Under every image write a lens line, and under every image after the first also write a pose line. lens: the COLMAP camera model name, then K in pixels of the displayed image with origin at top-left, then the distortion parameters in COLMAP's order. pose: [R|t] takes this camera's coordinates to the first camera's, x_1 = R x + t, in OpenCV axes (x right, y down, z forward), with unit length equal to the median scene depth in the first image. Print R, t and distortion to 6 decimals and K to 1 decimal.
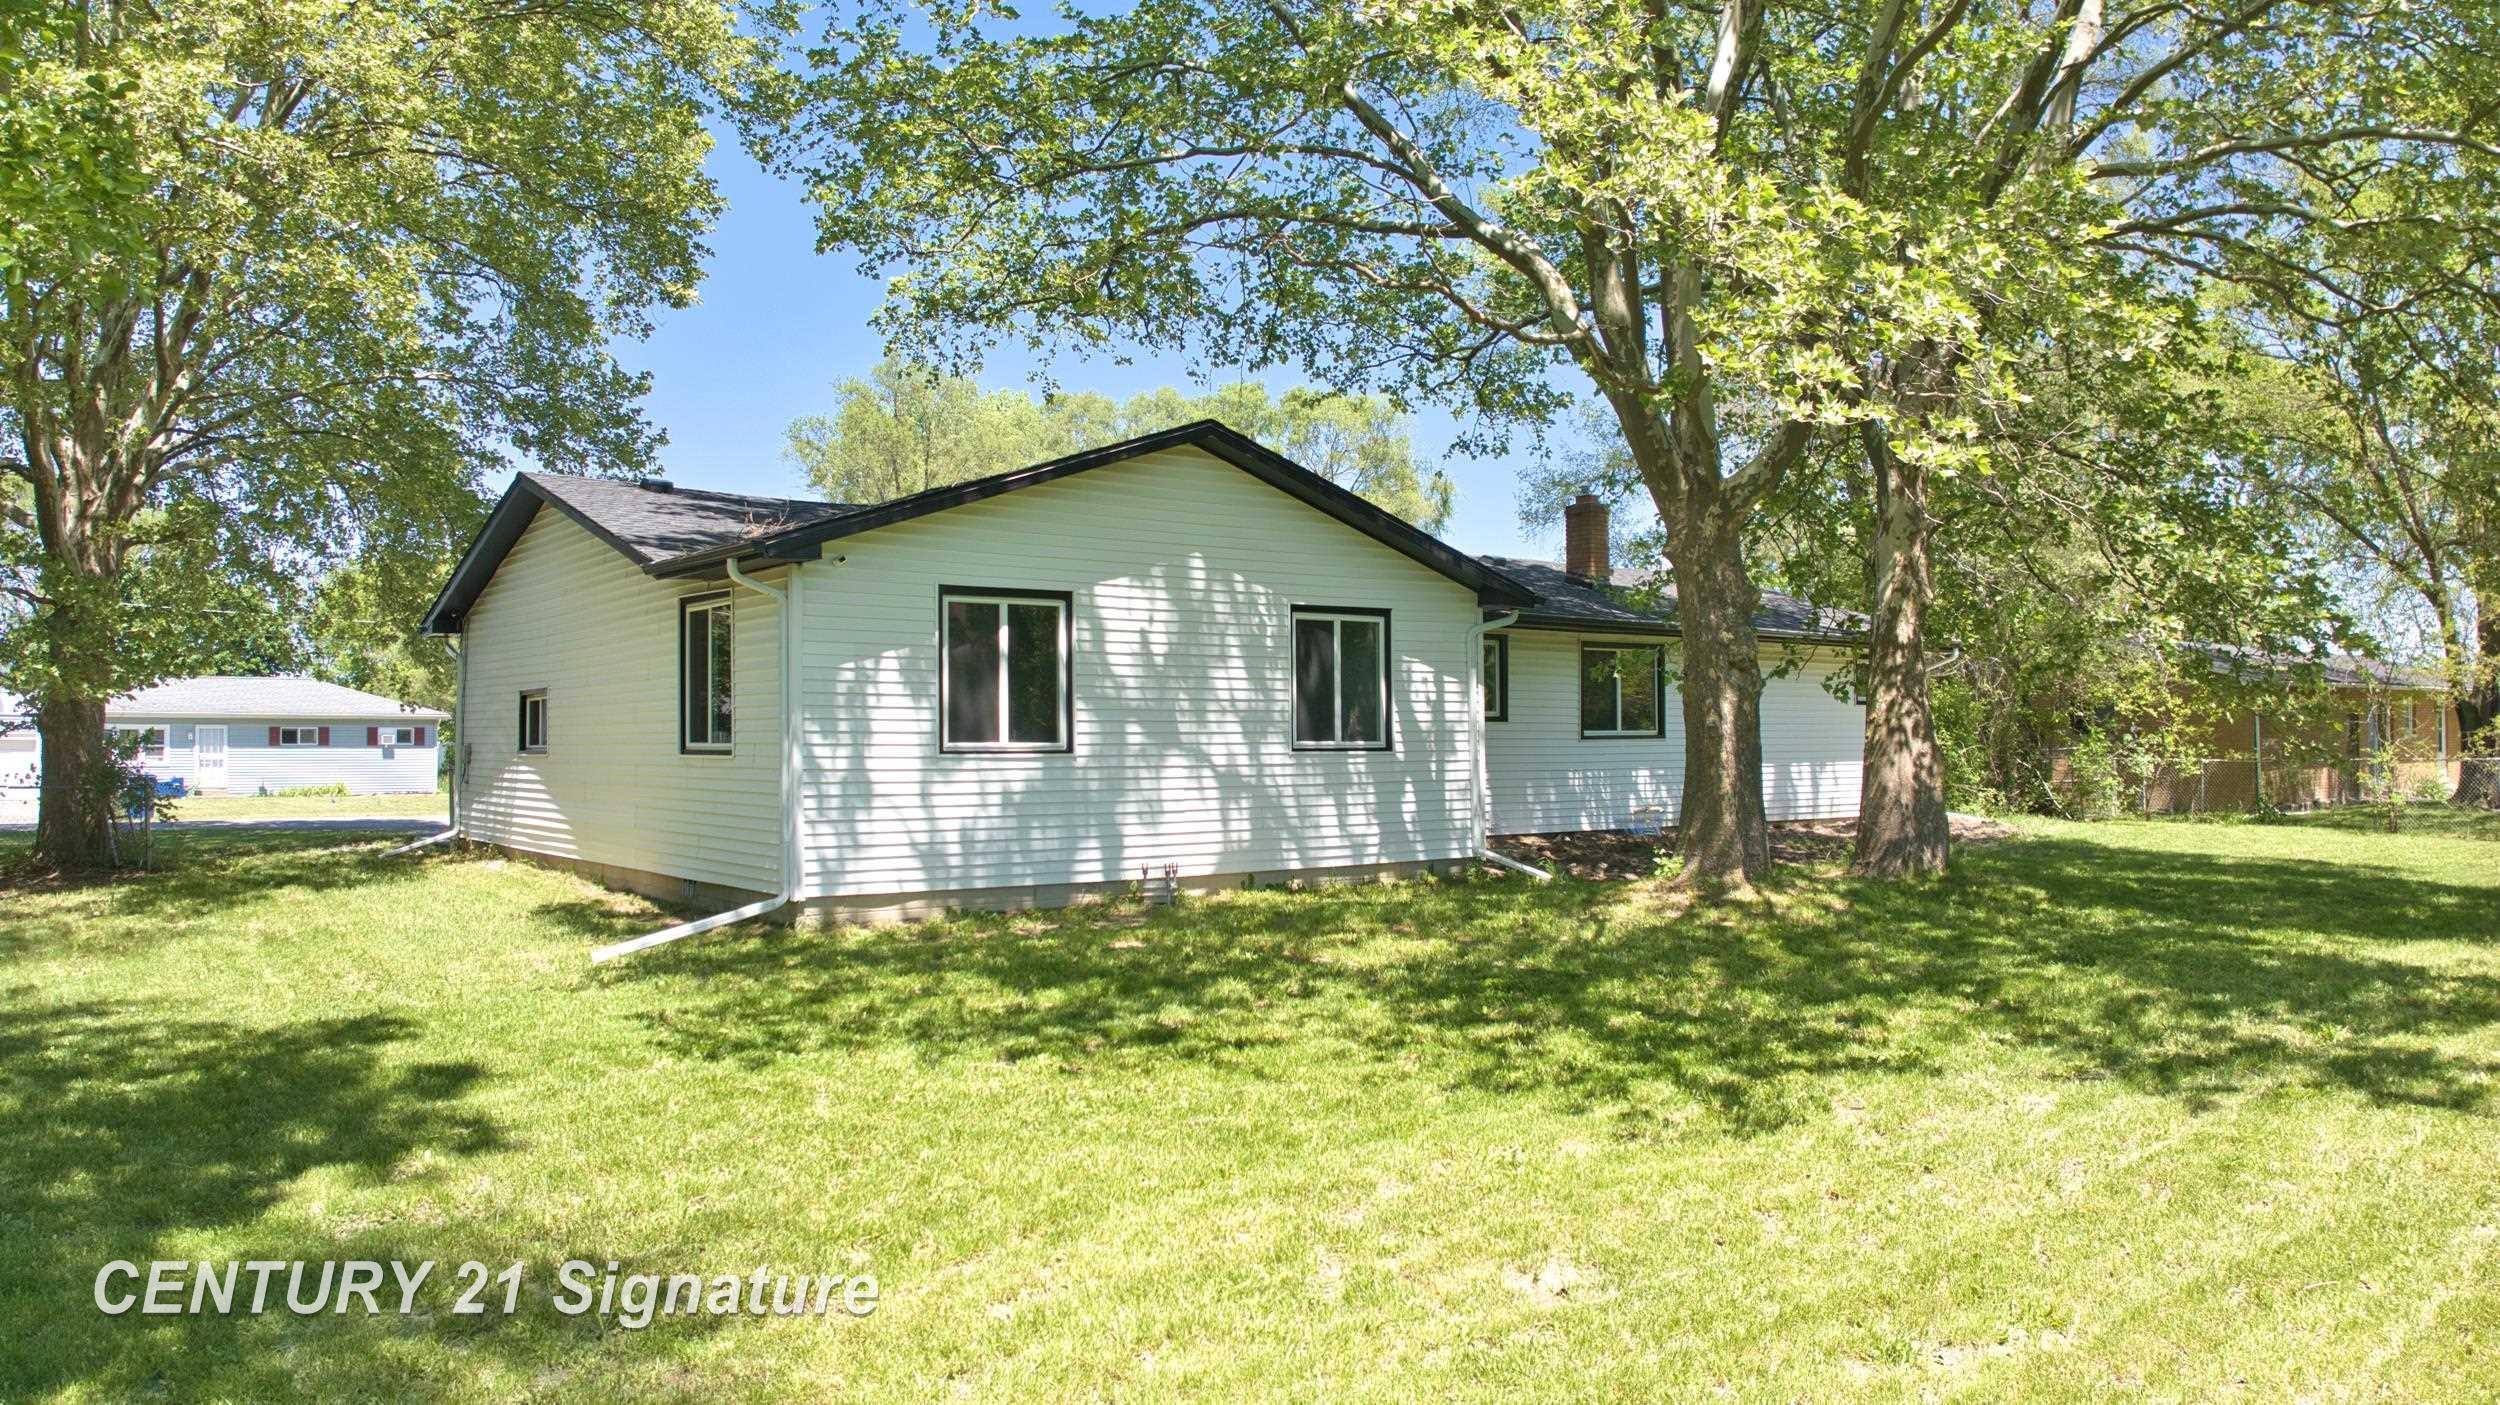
lens RADIAL K [[1772.7, 0, 1245.7], [0, 1772.7, 705.3], [0, 0, 1]] dist [-0.116722, -0.005747]
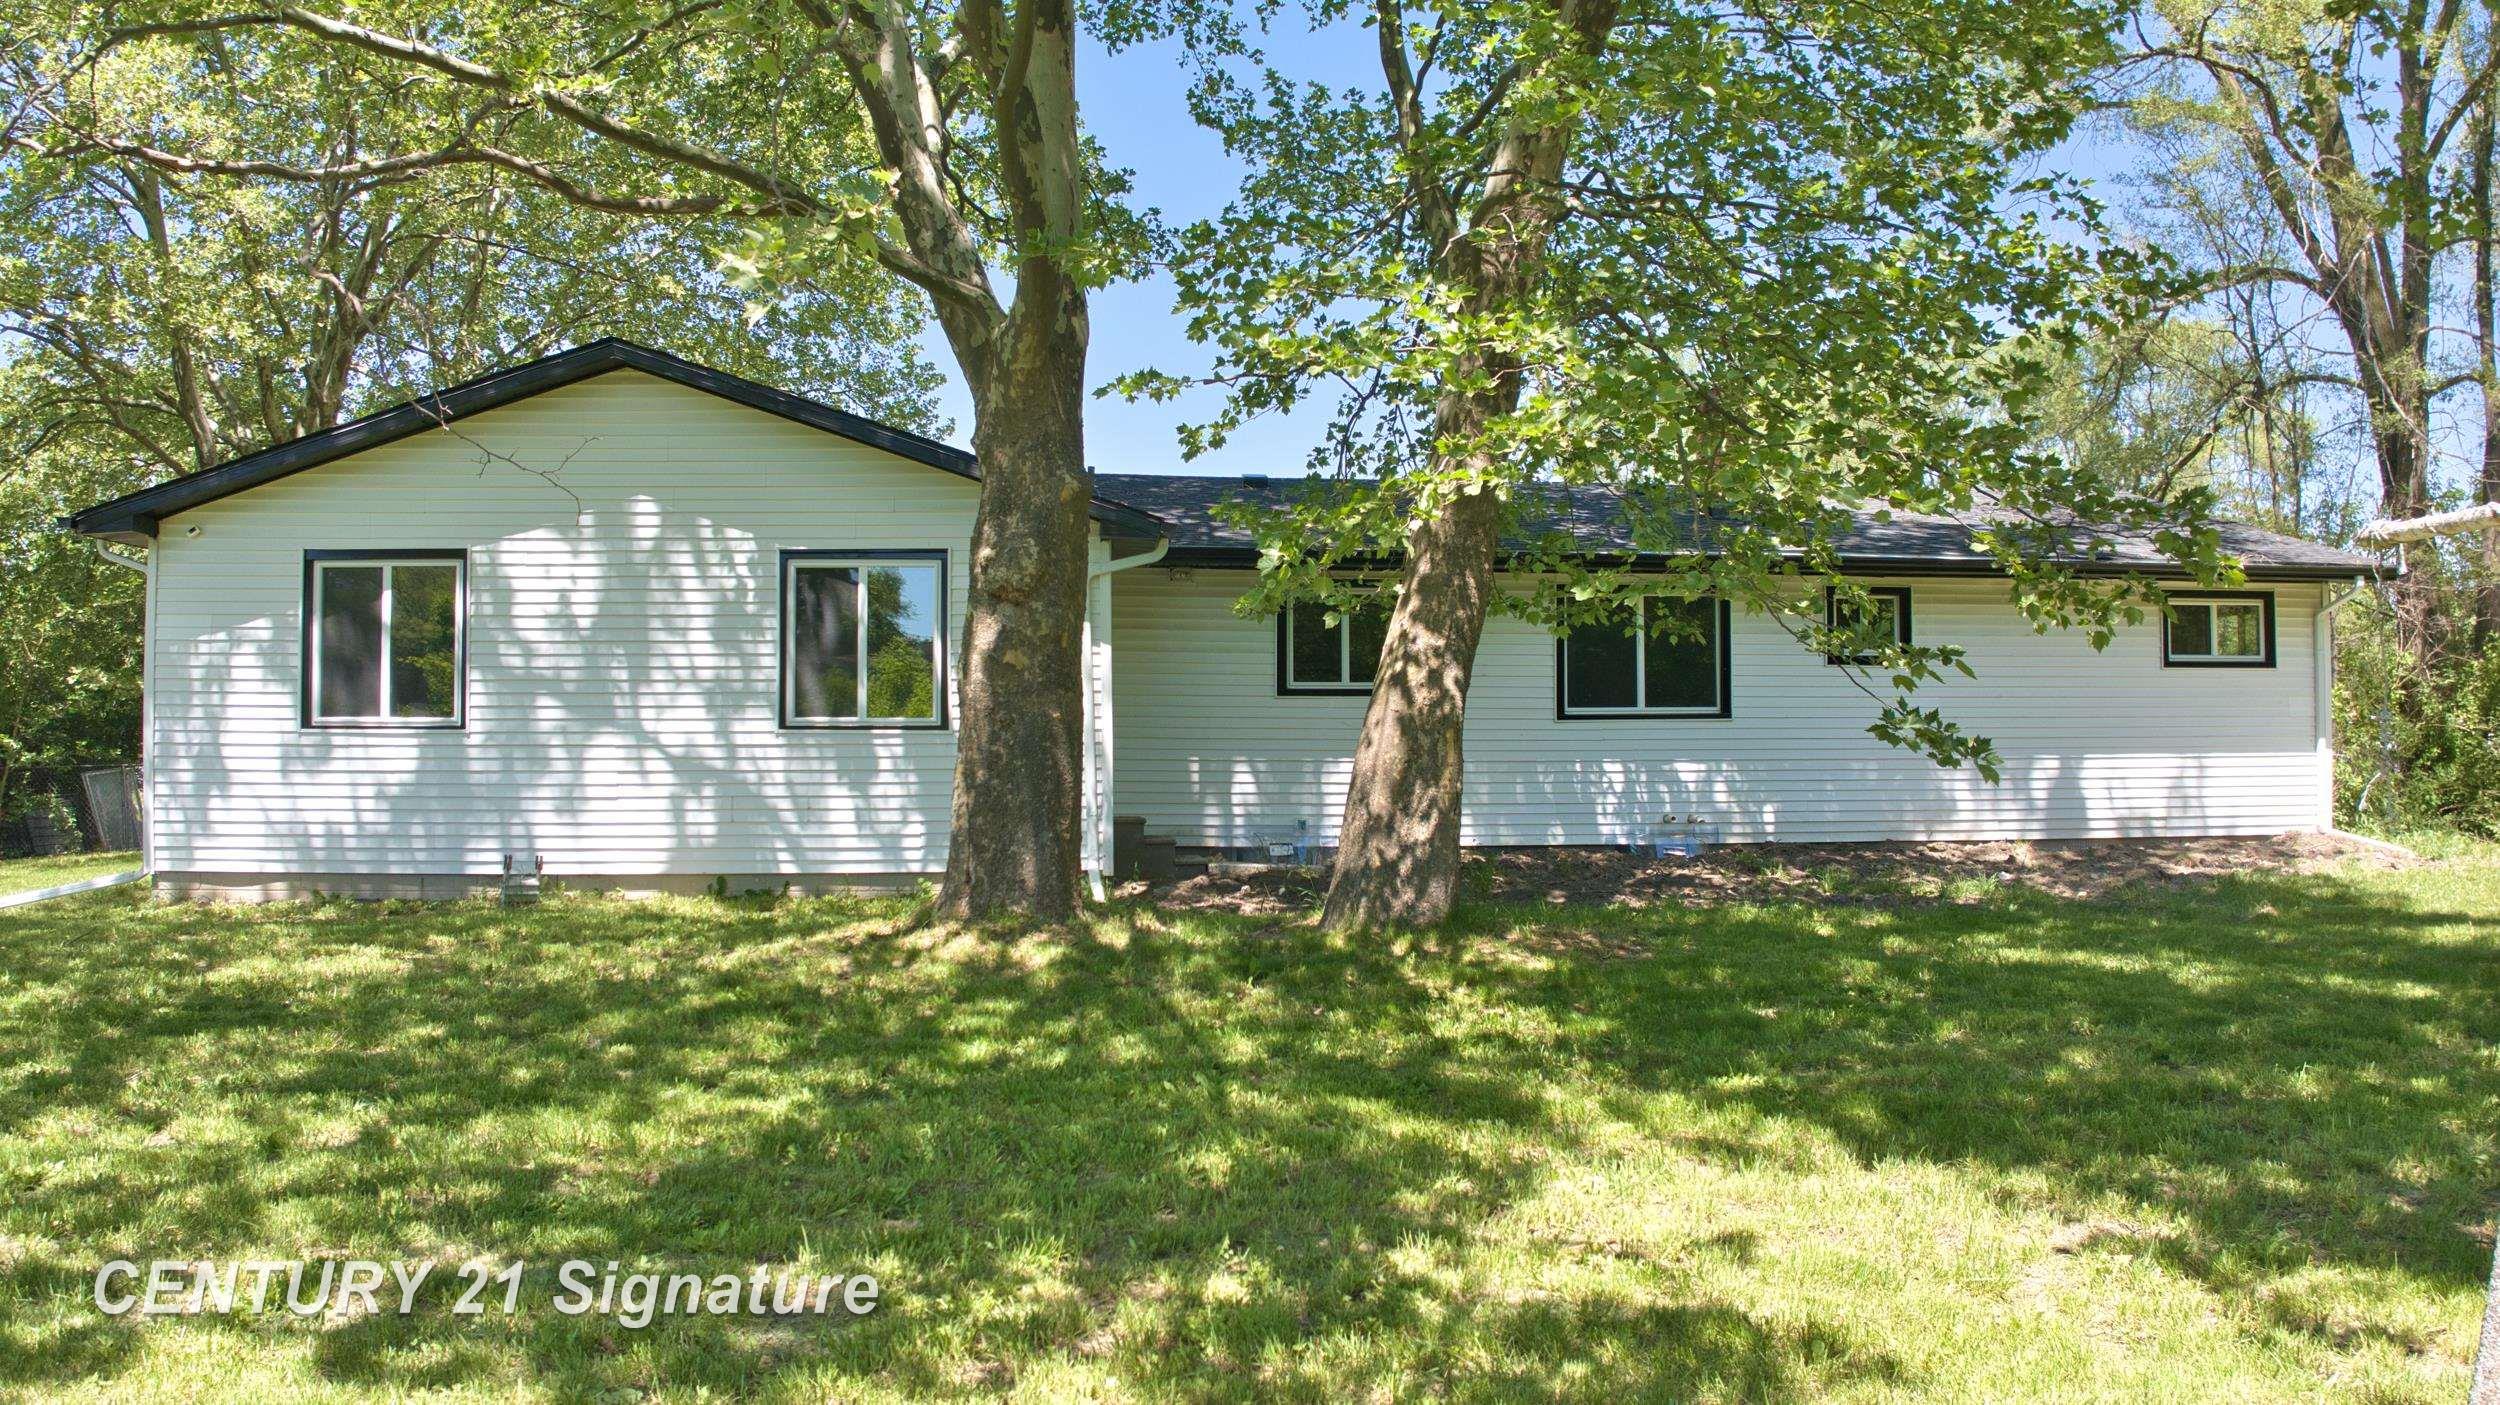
lens RADIAL K [[1772.7, 0, 1258.1], [0, 1772.7, 708.7], [0, 0, 1]] dist [-0.116722, -0.005747]
pose [[0.842457, -0.001093, -0.538762, 0.686771], [0.007512, 0.999925, 0.009718, 0.010670], [0.538711, -0.012234, 0.842402, 0.461558]]
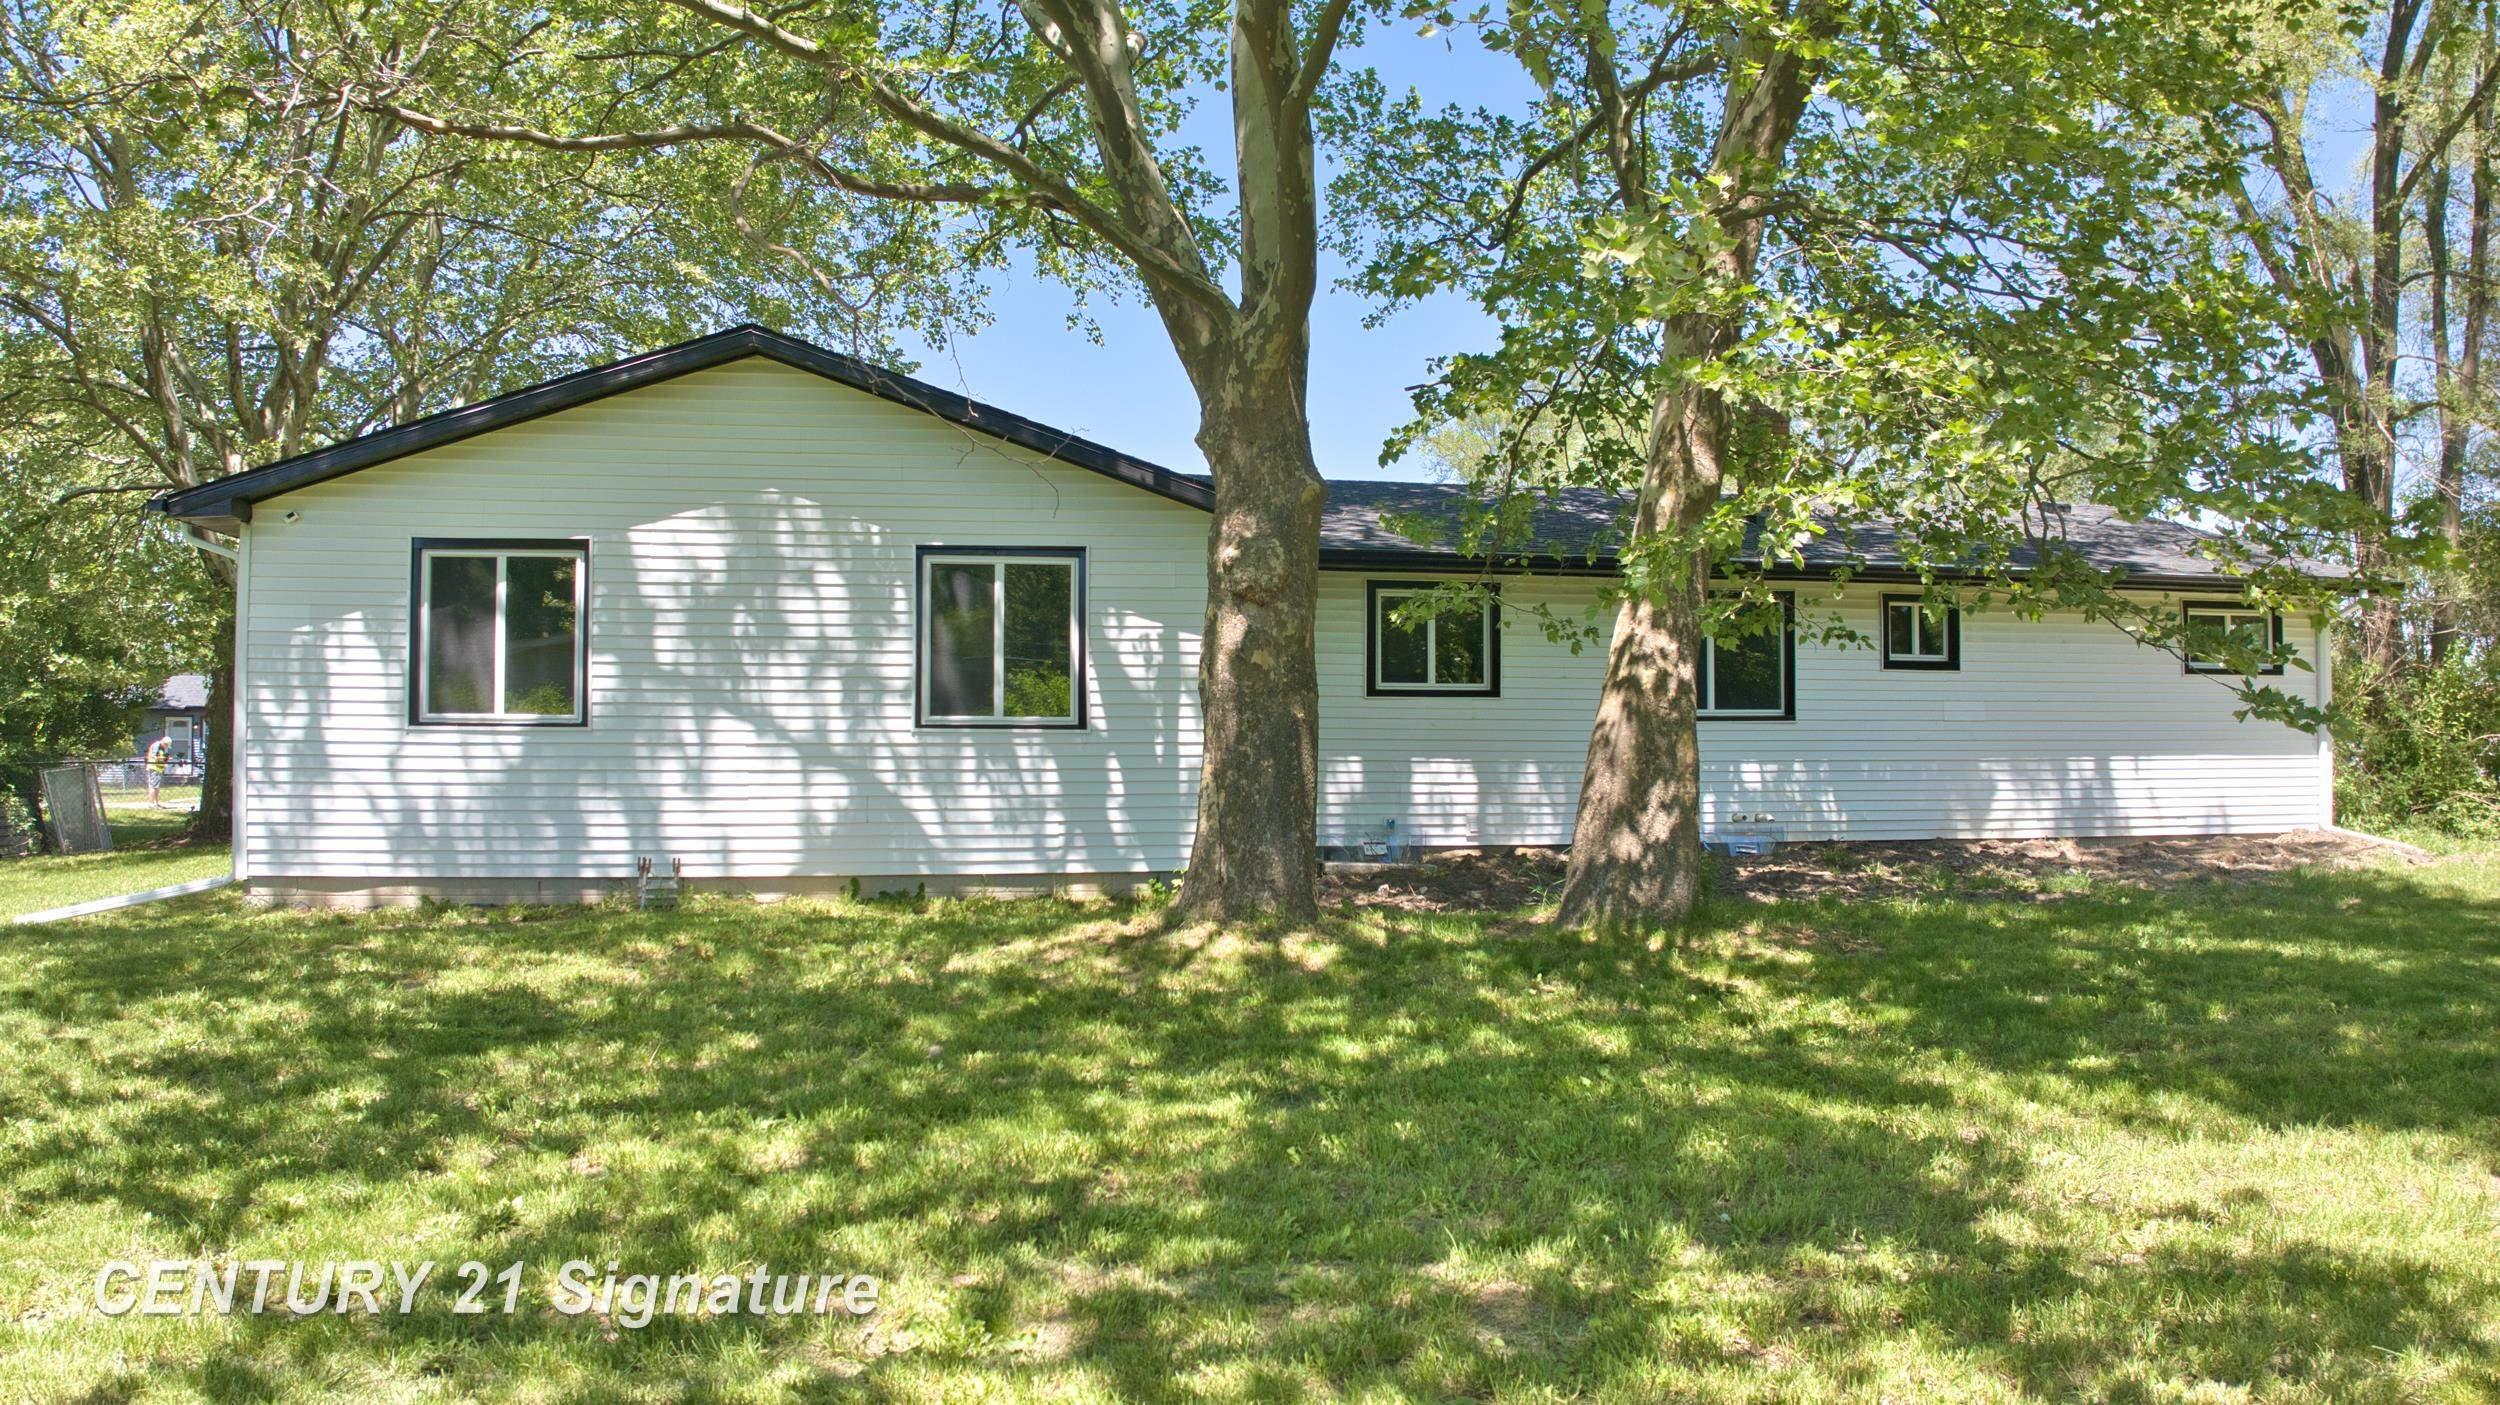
lens RADIAL K [[1772.7, 0, 1254.6], [0, 1772.7, 712.6], [0, 0, 1]] dist [-0.116722, -0.005747]
pose [[0.886284, 0.004505, -0.463120, 0.564169], [0.001501, 0.999920, 0.012599, 0.009586], [0.463139, -0.011861, 0.886206, 0.383026]]
